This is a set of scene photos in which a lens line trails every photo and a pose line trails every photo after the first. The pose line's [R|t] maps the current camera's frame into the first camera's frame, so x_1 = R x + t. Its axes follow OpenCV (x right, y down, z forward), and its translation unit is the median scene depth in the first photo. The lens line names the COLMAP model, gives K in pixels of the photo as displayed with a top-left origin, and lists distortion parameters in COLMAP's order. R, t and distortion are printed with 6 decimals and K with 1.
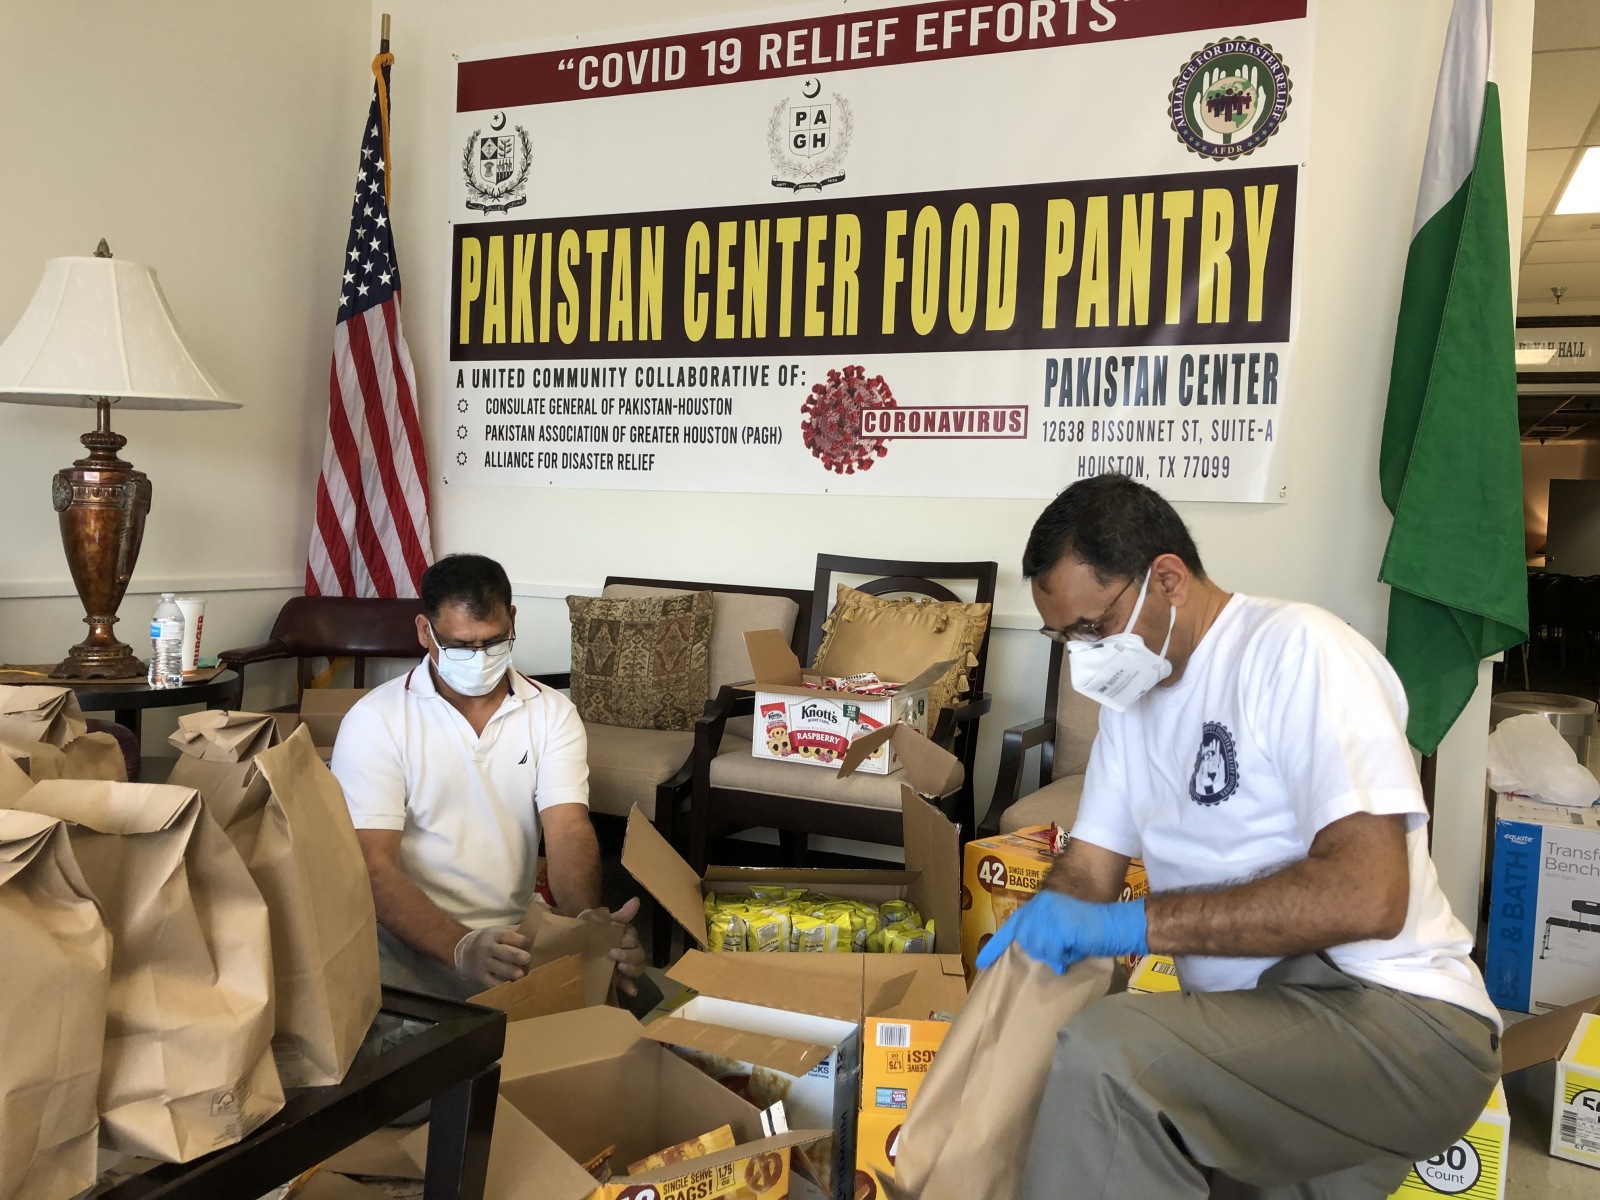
lens RADIAL K [[1299.1, 0, 801.1], [0, 1299.1, 575.4], [0, 0, 1]] dist [0.099708, -0.227909]
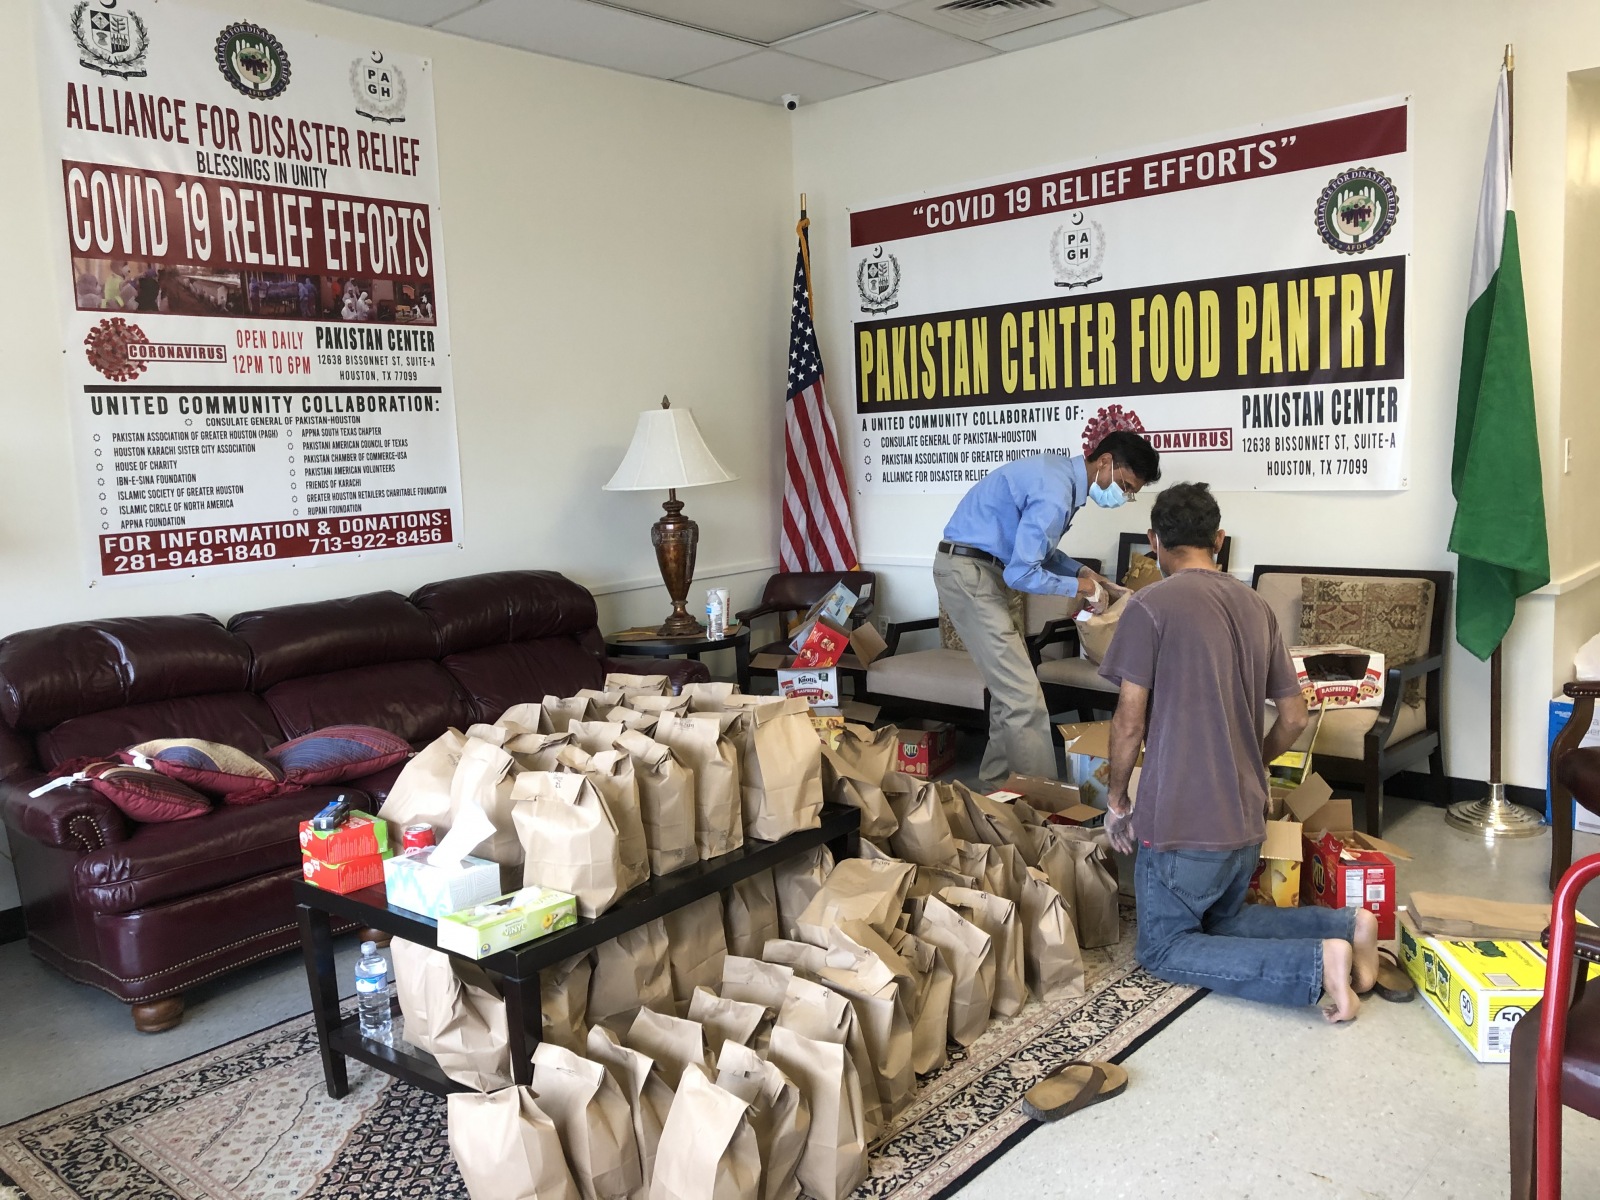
lens RADIAL K [[1299.1, 0, 816.0], [0, 1299.1, 586.9], [0, 0, 1]] dist [0.105171, -0.212654]
pose [[0.945052, -0.041640, -0.324257, 0.191050], [0.069720, 0.994708, 0.075463, -0.090498], [0.319399, -0.093924, 0.942954, -0.522829]]
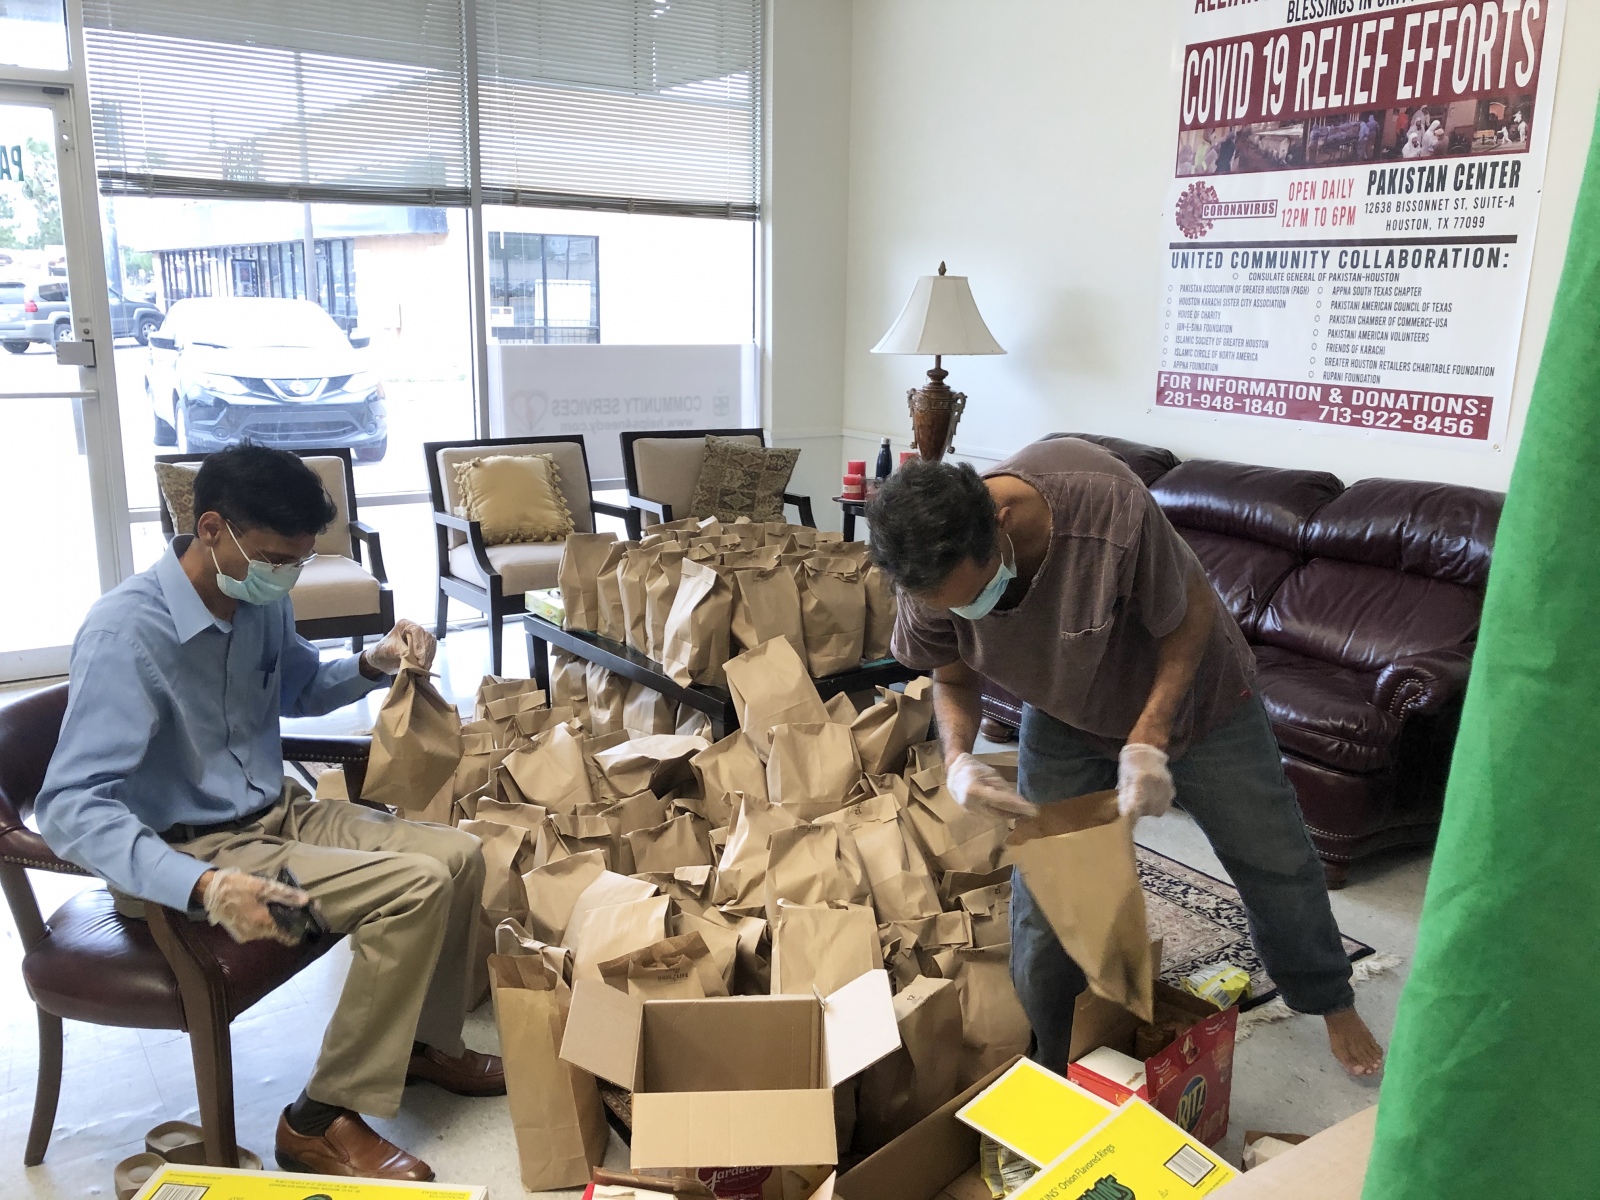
lens RADIAL K [[1309.4, 0, 798.2], [0, 1309.4, 591.1], [0, 0, 1]] dist [0.026562, 0.002544]
pose [[-0.549656, 0.145580, -0.822609, 0.590914], [-0.060572, 0.975162, 0.213051, -0.135373], [0.833192, 0.166932, -0.527185, 0.762418]]
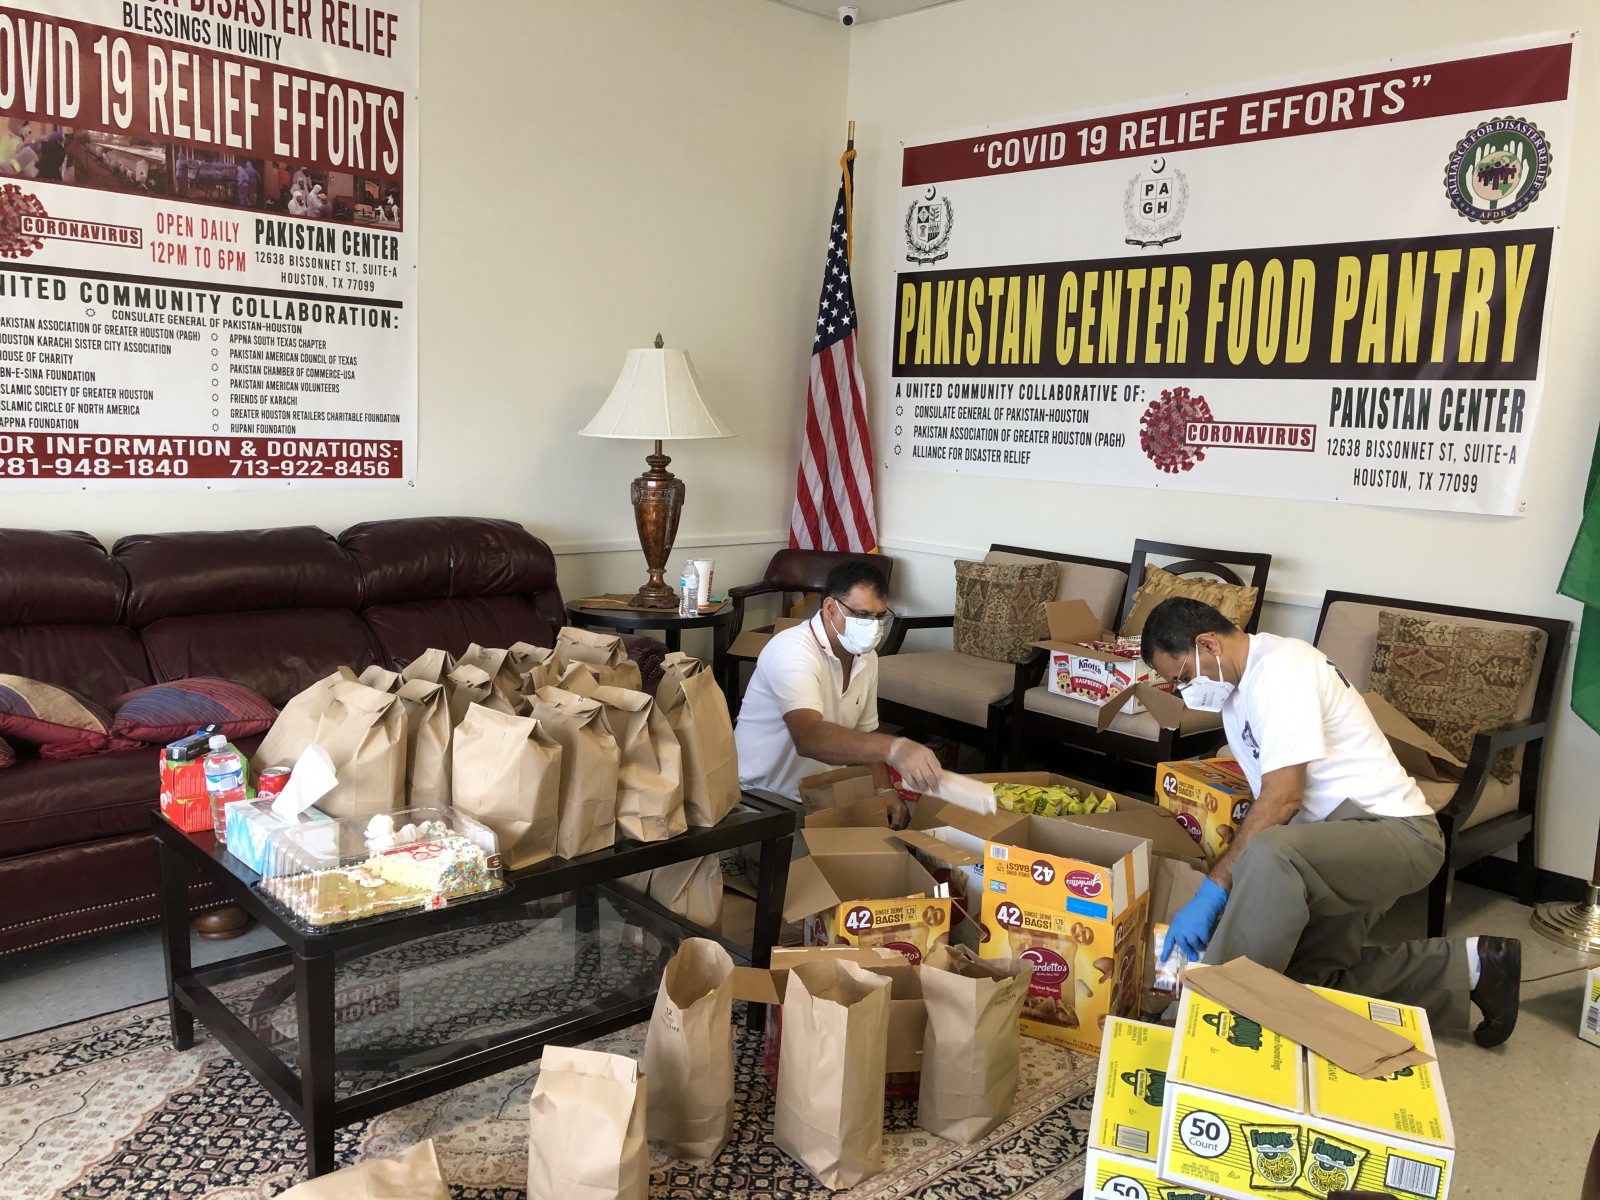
lens RADIAL K [[1309.4, 0, 798.2], [0, 1309.4, 591.1], [0, 0, 1]] dist [0.026562, 0.002544]
pose [[0.915611, 0.053919, -0.398433, 0.216084], [-0.017531, 0.995378, 0.094416, -0.077852], [0.401682, -0.079464, 0.912325, -0.321125]]
